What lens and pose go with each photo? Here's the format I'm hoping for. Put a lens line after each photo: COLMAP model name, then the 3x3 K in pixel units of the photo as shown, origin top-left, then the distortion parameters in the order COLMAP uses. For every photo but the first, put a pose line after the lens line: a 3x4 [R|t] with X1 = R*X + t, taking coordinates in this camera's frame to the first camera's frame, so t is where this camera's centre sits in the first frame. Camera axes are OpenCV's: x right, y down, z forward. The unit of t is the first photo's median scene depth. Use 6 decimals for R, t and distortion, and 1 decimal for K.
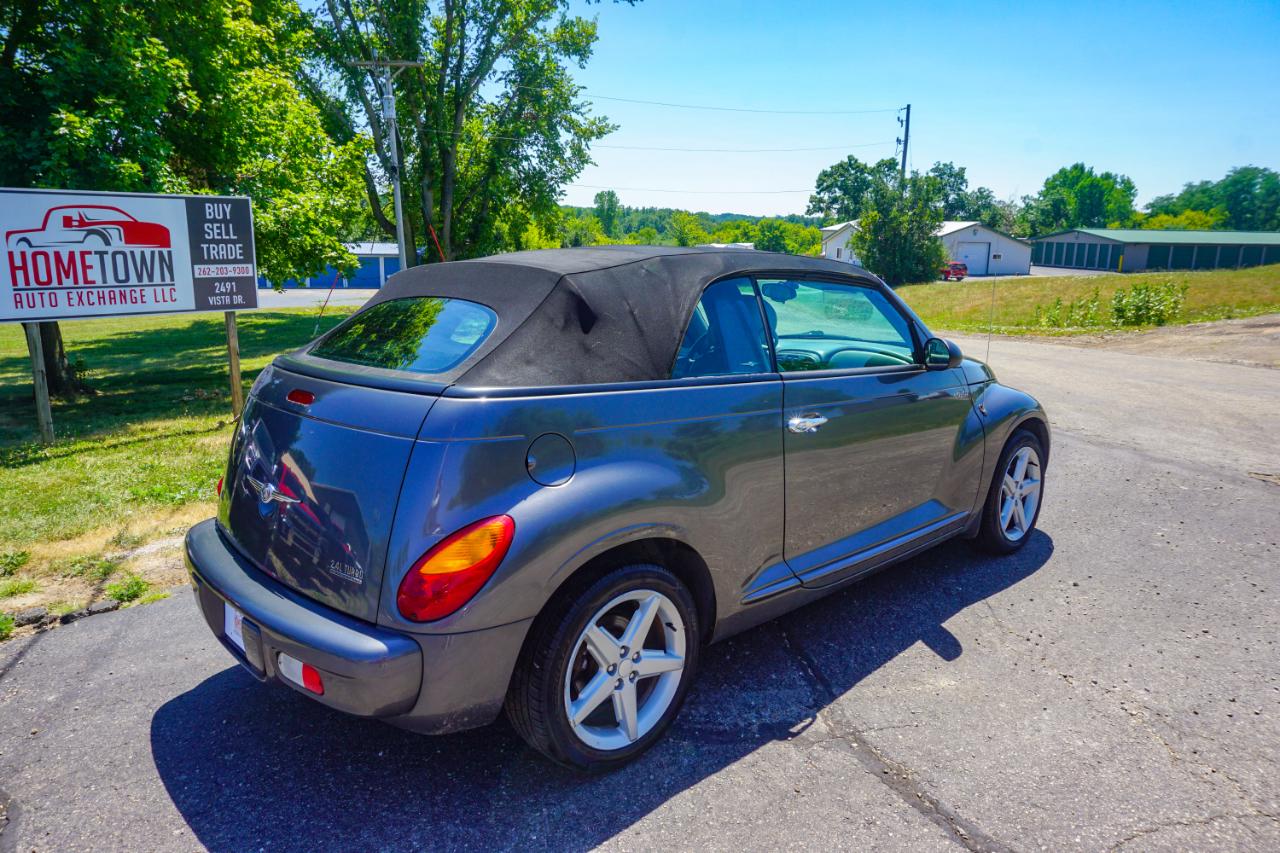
lens RADIAL K [[863.5, 0, 630.2], [0, 863.5, 361.8], [0, 0, 1]] dist [-0.037839, 0.035861]
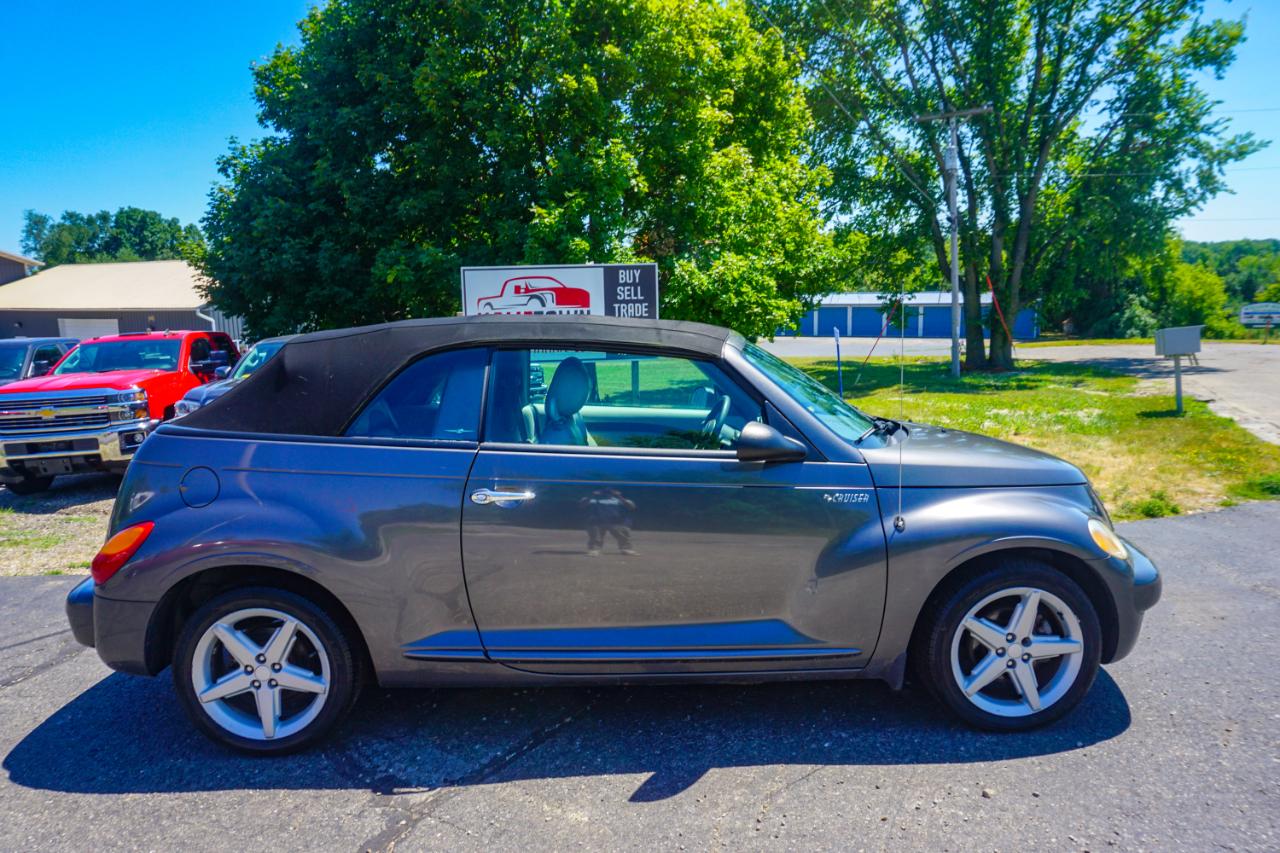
lens RADIAL K [[863.5, 0, 665.7], [0, 863.5, 364.2], [0, 0, 1]] dist [-0.037839, 0.035861]
pose [[0.748712, 0.031483, -0.662148, 0.115575], [-0.065843, 0.997464, -0.027025, -0.007559], [0.659618, 0.063832, 0.748886, 0.043778]]
